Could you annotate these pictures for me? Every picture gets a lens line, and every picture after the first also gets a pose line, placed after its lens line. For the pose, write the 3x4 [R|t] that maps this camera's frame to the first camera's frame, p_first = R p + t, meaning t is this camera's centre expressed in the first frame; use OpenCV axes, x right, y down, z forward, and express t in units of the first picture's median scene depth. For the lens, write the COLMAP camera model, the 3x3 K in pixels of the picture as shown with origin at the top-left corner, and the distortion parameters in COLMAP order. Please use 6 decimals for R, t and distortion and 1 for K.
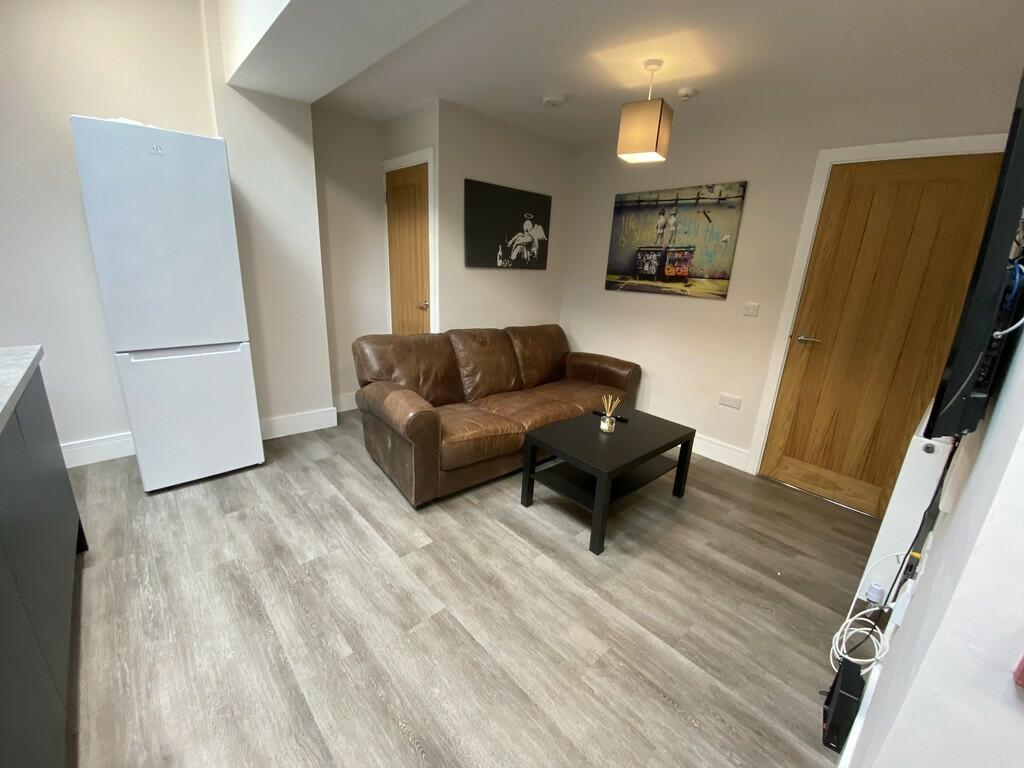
lens RADIAL K [[415.5, 0, 516.5], [0, 415.5, 384.0], [0, 0, 1]] dist [0.000414, -0.014525]
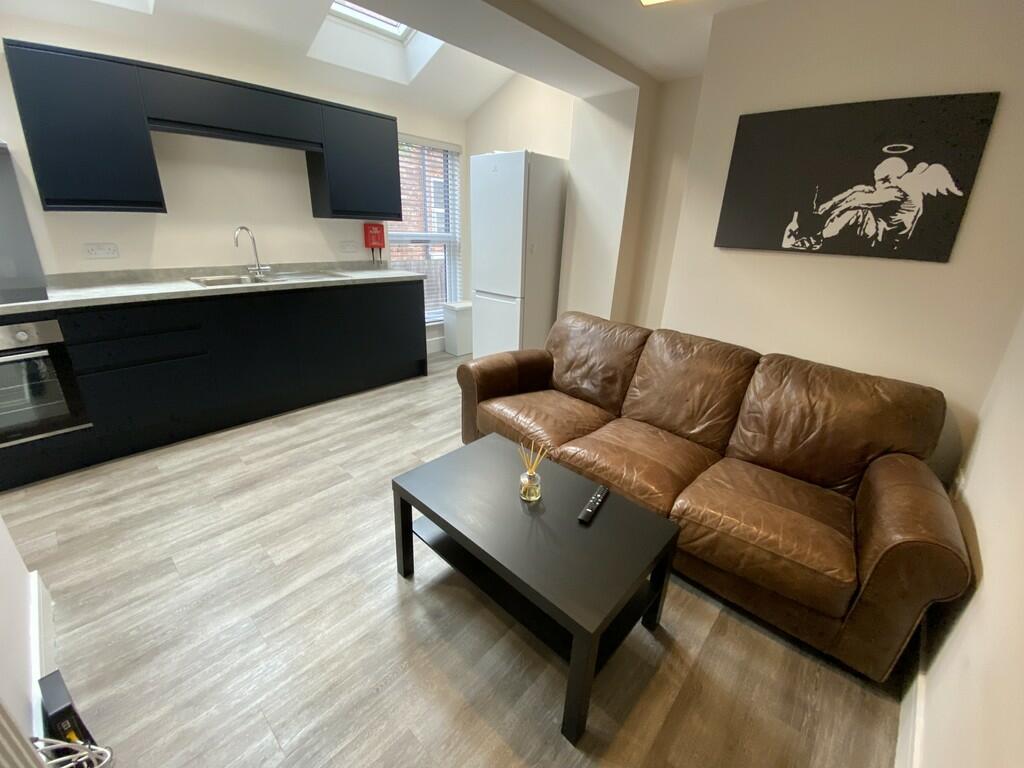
lens RADIAL K [[415.5, 0, 516.5], [0, 415.5, 384.0], [0, 0, 1]] dist [0.000414, -0.014525]
pose [[0.081329, 0.309731, -0.947339, 0.613349], [-0.312280, 0.910548, 0.270893, -0.165958], [0.946502, 0.273804, 0.170777, 0.663704]]
